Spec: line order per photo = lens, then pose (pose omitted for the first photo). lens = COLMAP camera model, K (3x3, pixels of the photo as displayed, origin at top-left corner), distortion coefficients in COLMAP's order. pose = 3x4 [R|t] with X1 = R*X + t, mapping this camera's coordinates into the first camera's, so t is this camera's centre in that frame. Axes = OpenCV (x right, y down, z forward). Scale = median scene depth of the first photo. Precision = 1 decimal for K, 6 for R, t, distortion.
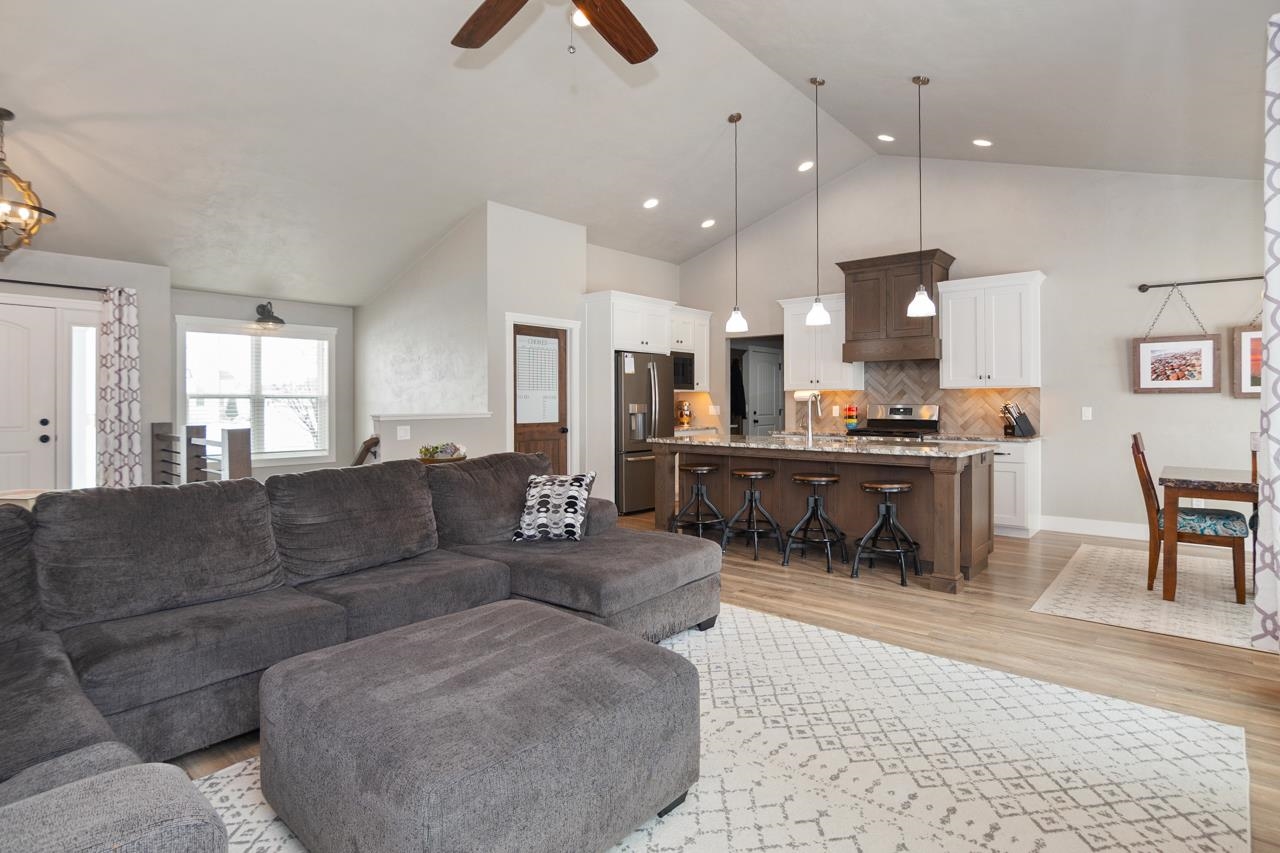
lens RADIAL K [[655.0, 0, 641.1], [0, 655.0, 400.8], [0, 0, 1]] dist [-0.028424, 0.008743]
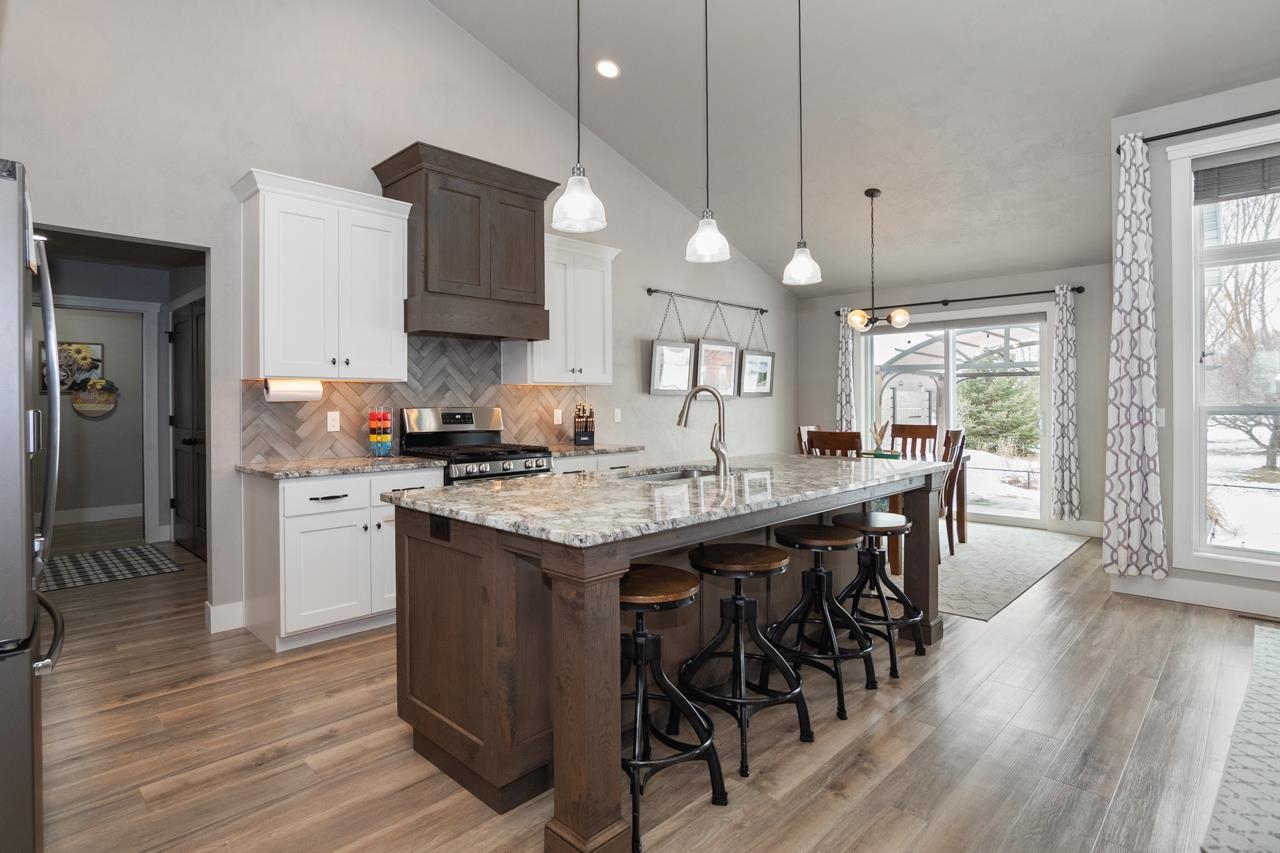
lens RADIAL K [[657.2, 0, 604.0], [0, 657.2, 403.9], [0, 0, 1]] dist [-0.022166, -0.000100]
pose [[0.085482, -0.000454, 0.996340, -0.309164], [0.001942, 0.999998, 0.000289, 0.003745], [-0.996338, 0.001910, 0.085483, 1.138013]]
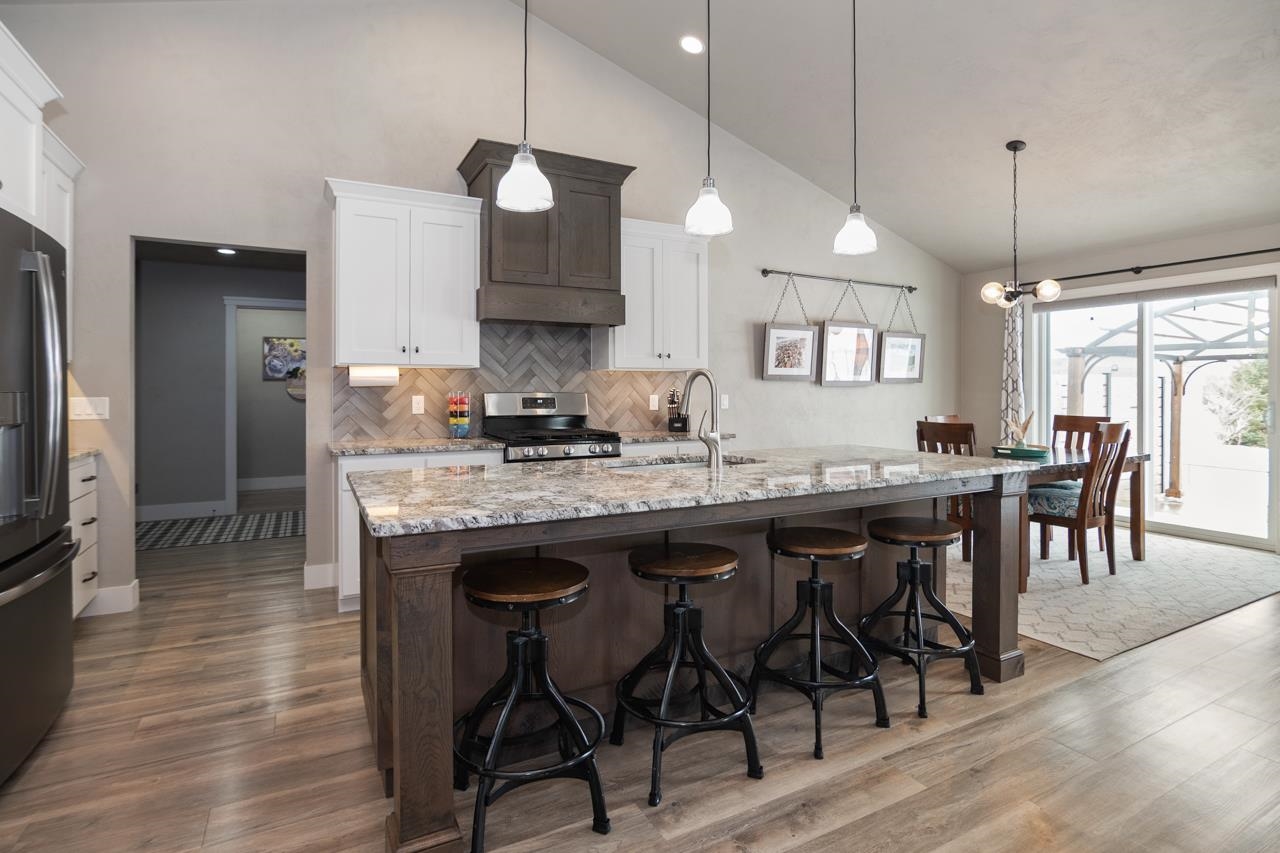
lens RADIAL K [[637.2, 0, 642.7], [0, 637.2, 393.2], [0, 0, 1]] dist [-0.020228, 0.001036]
pose [[0.360523, -0.003036, 0.932745, -0.221098], [-0.001893, 0.999990, 0.003986, 0.005498], [-0.932748, -0.003203, 0.360514, 0.953394]]
